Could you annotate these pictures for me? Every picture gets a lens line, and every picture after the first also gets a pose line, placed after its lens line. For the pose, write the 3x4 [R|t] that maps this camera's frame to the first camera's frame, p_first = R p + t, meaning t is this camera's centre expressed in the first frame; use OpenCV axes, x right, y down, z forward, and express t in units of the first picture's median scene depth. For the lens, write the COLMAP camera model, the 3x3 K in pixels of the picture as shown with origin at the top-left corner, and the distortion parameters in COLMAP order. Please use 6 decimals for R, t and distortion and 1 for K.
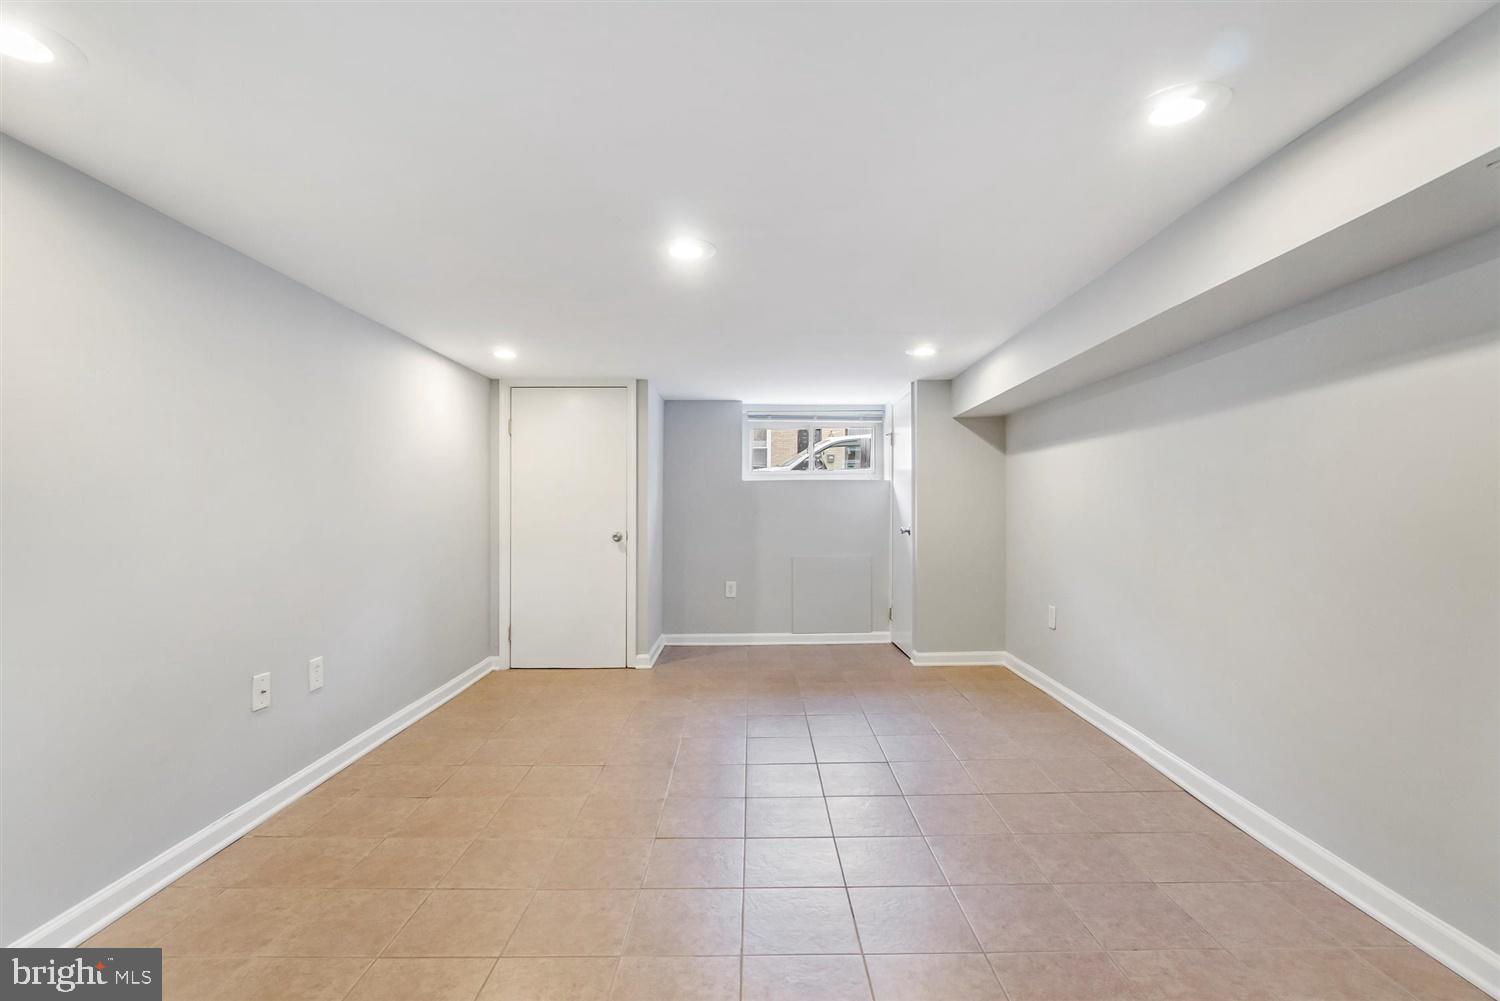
lens RADIAL K [[657.6, 0, 750.0], [0, 657.6, 500.5], [0, 0, 1]] dist [-0.000823, 0.000256]
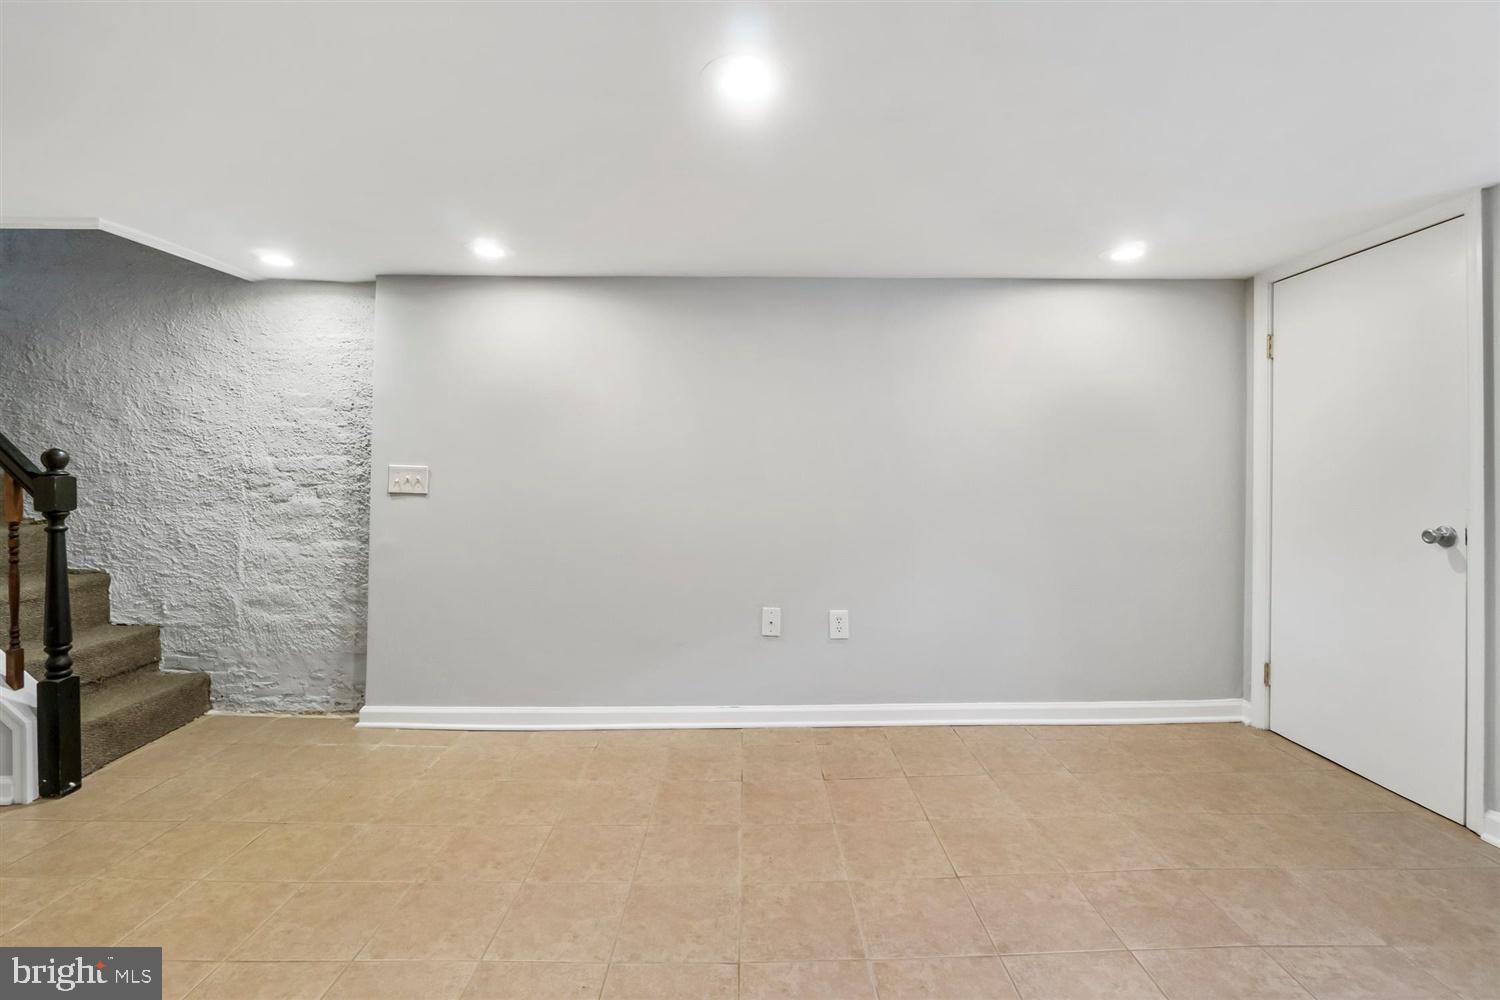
lens RADIAL K [[667.8, 0, 730.2], [0, 667.8, 435.9], [0, 0, 1]] dist [-0.000732, 0.000346]
pose [[0.002532, -0.054528, -0.998509, 0.442718], [0.010999, 0.998453, -0.054497, 0.007230], [0.999936, -0.010845, 0.003128, 0.769970]]
